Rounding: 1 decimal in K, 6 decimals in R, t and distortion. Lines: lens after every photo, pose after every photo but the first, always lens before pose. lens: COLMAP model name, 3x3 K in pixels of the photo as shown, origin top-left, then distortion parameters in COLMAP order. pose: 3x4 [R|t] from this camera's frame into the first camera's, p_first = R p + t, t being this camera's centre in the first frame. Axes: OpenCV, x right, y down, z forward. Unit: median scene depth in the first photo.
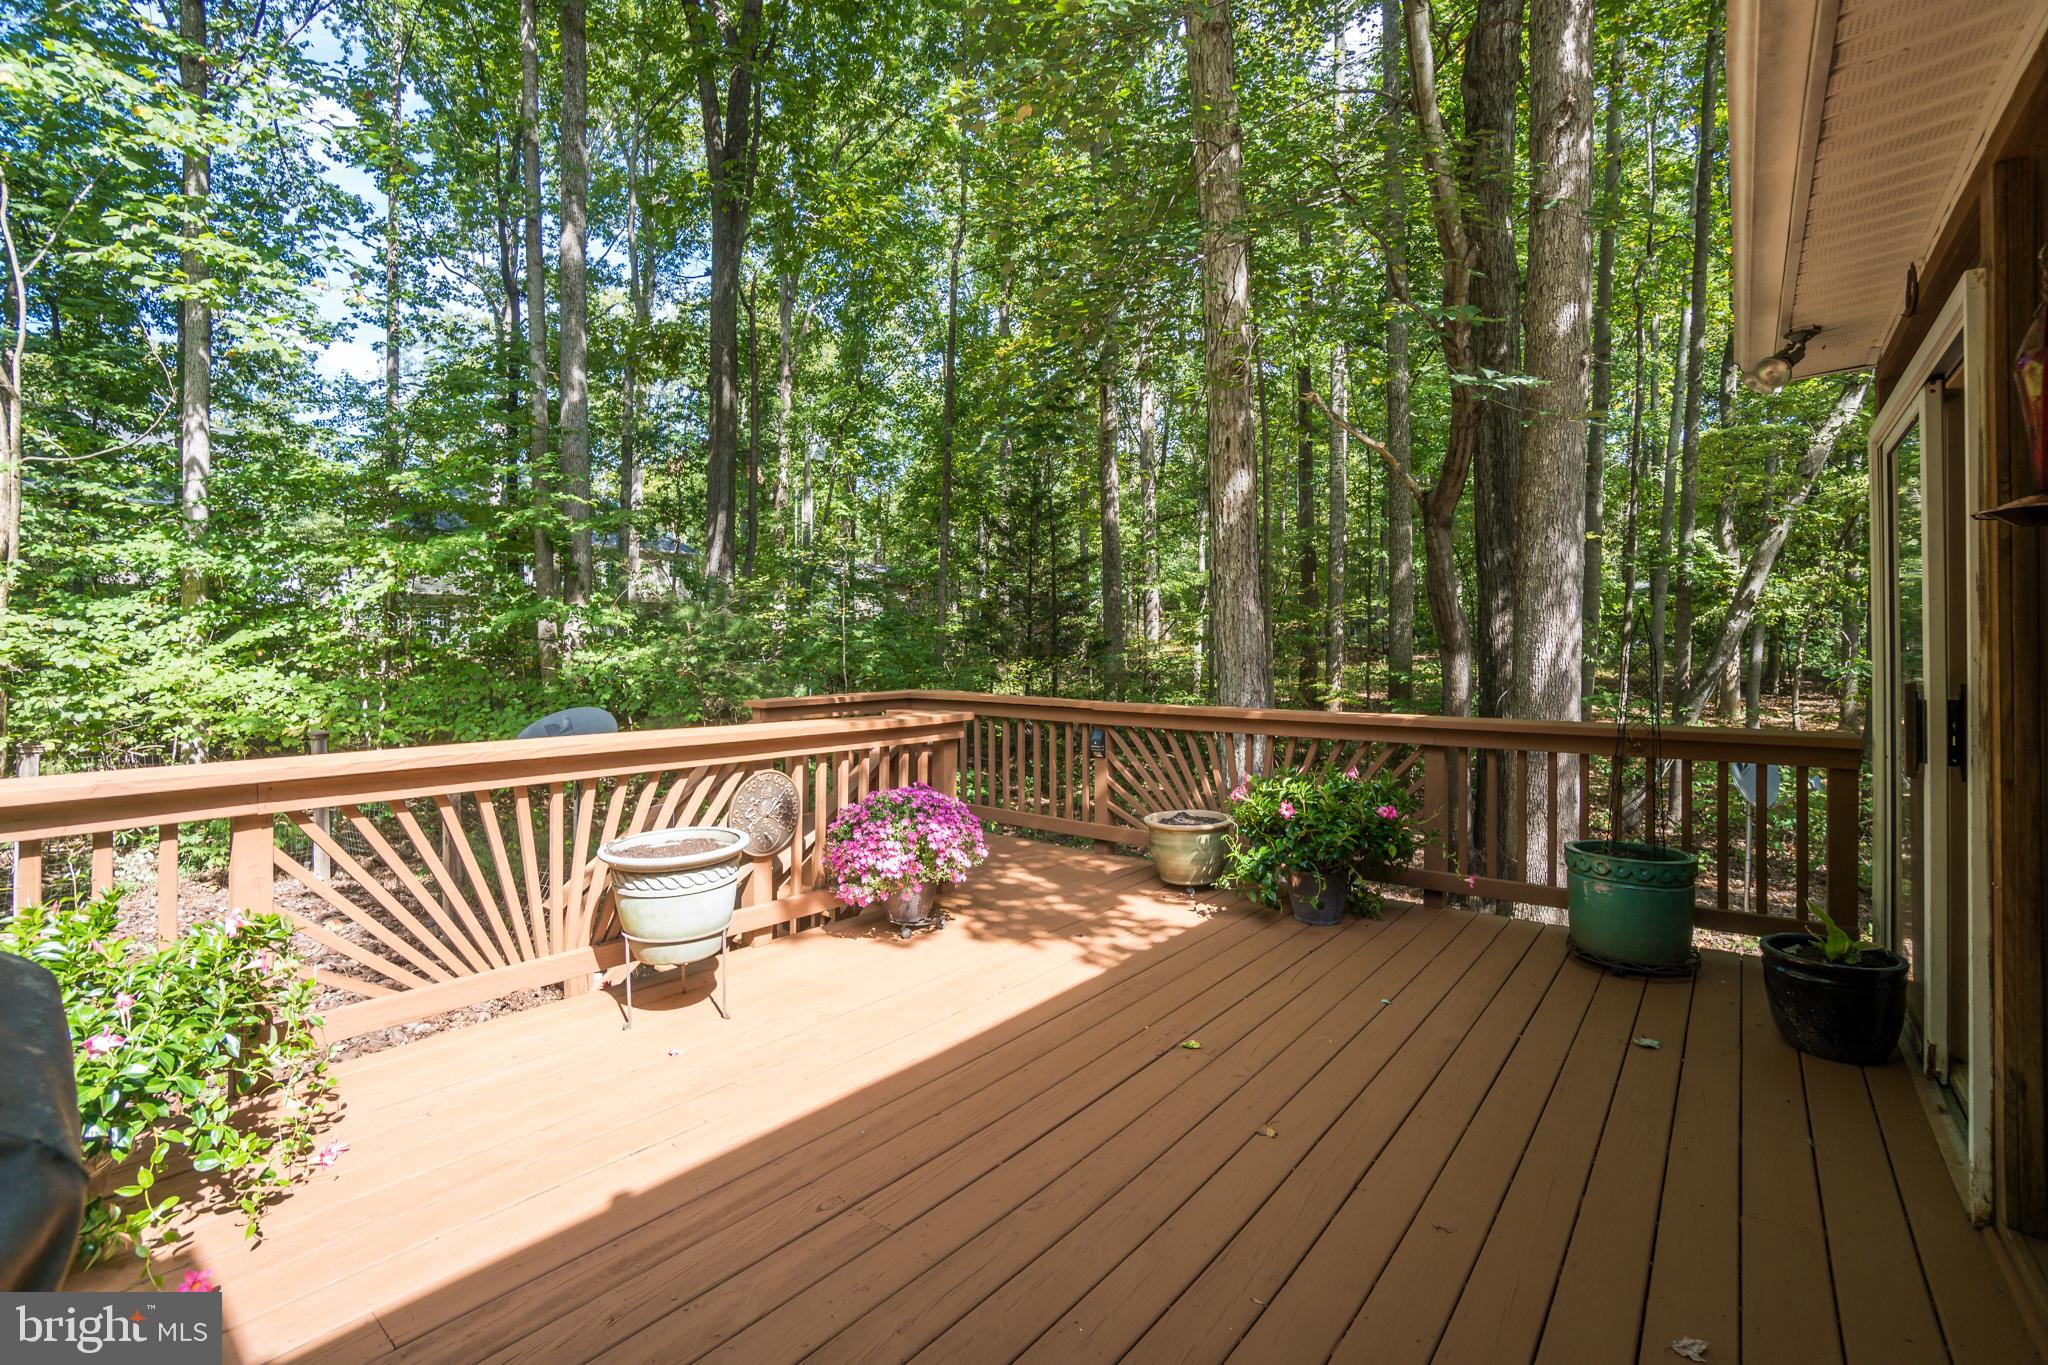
lens RADIAL K [[905.3, 0, 992.7], [0, 905.3, 665.6], [0, 0, 1]] dist [-0.048494, 0.018951]
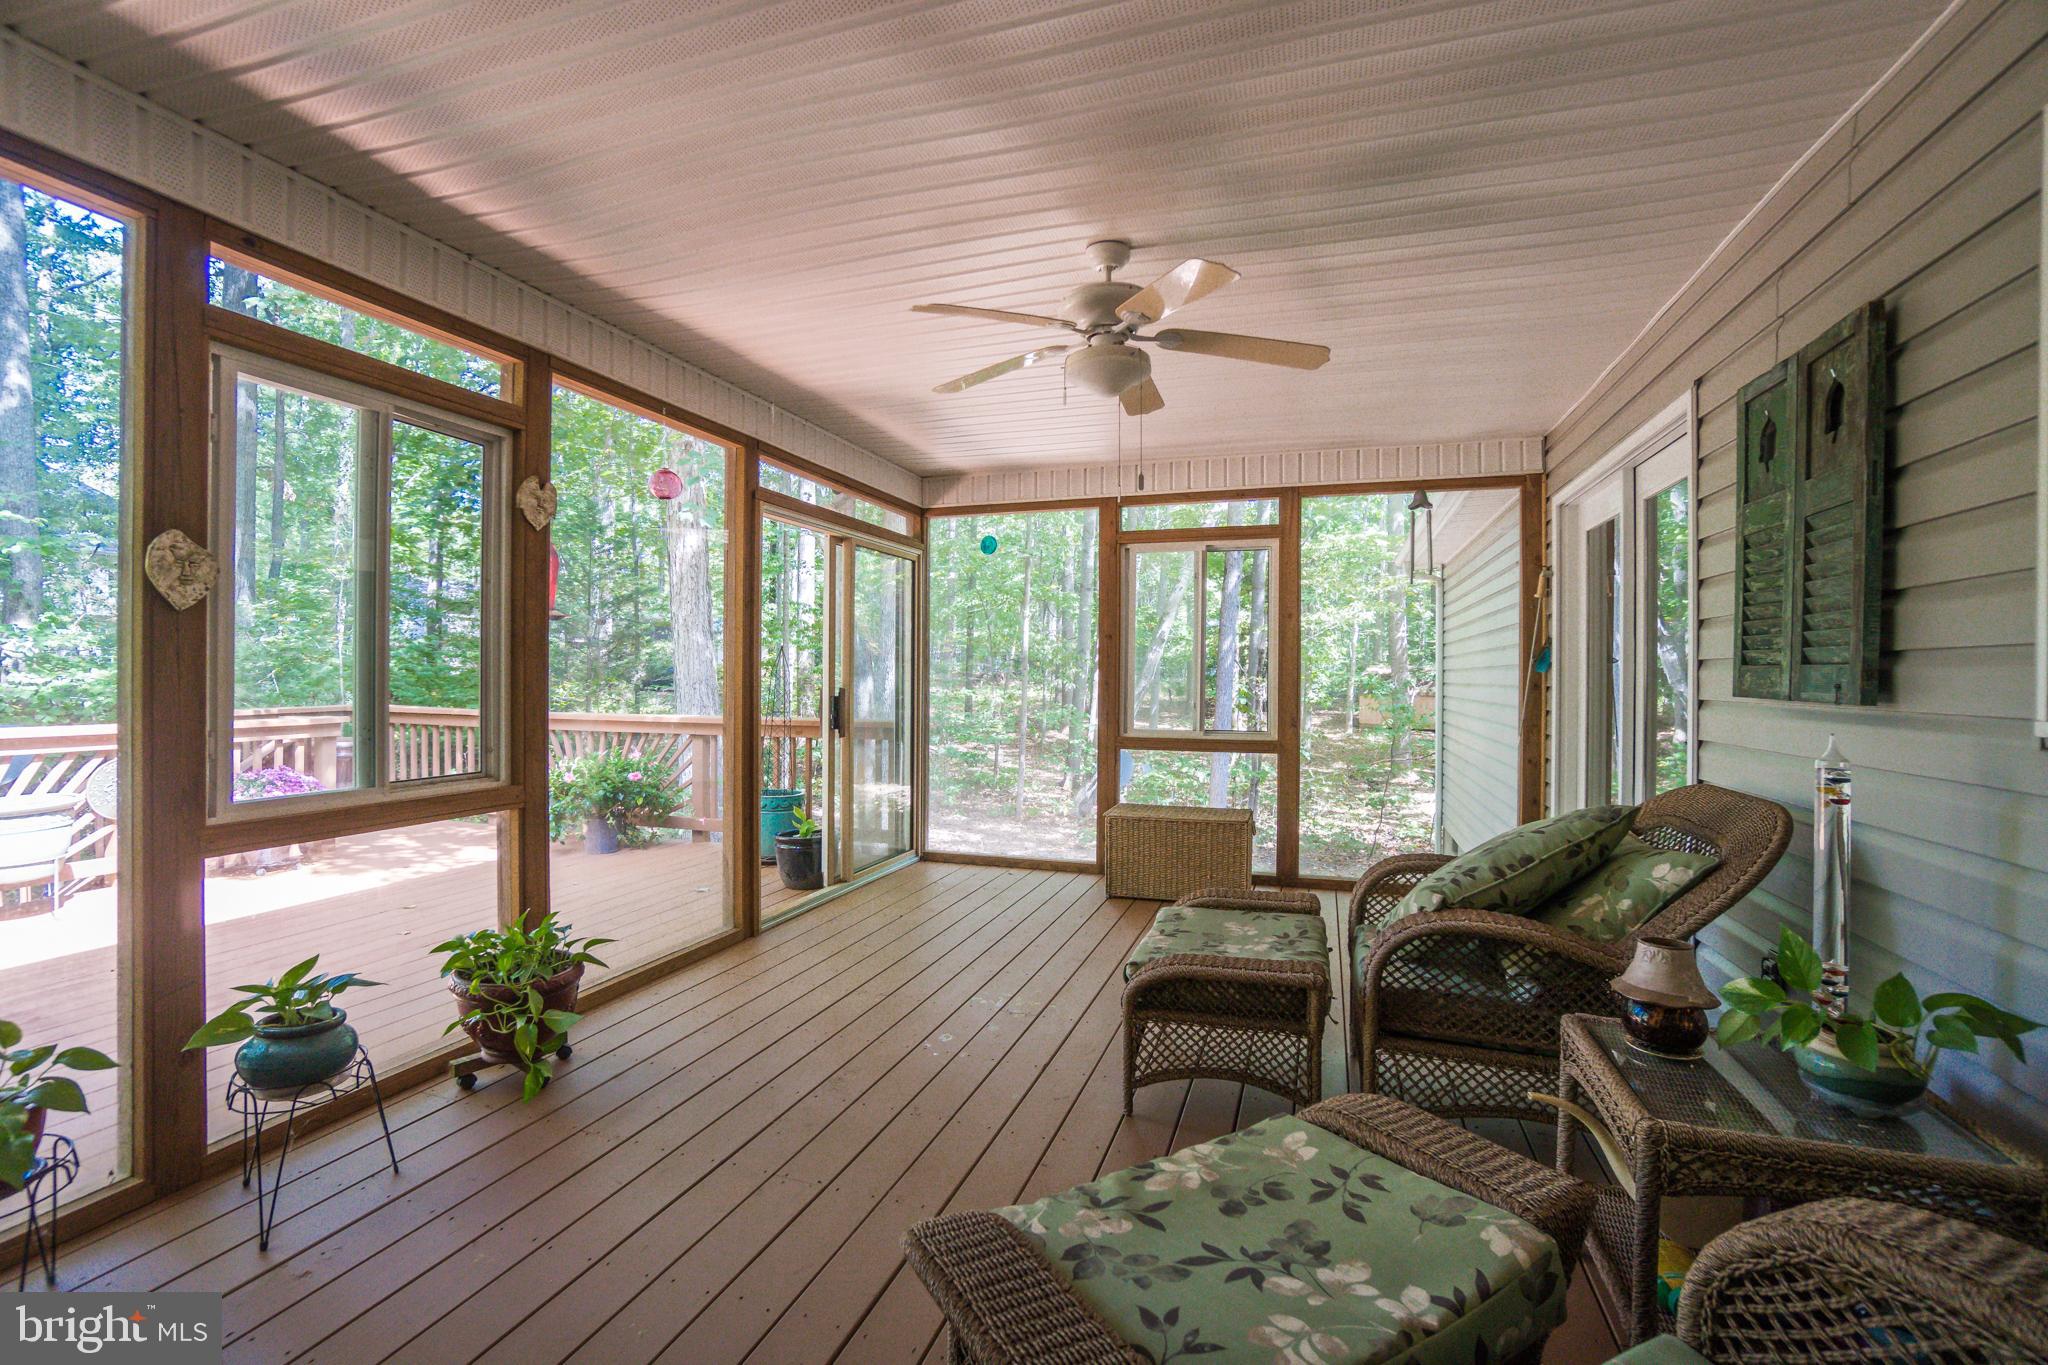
lens RADIAL K [[905.3, 0, 992.7], [0, 905.3, 665.6], [0, 0, 1]] dist [-0.048494, 0.018951]
pose [[0.930461, -0.000492, 0.366391, 0.257421], [0.007837, 0.999797, -0.018561, 0.002631], [-0.366307, 0.020141, 0.930276, -0.407351]]
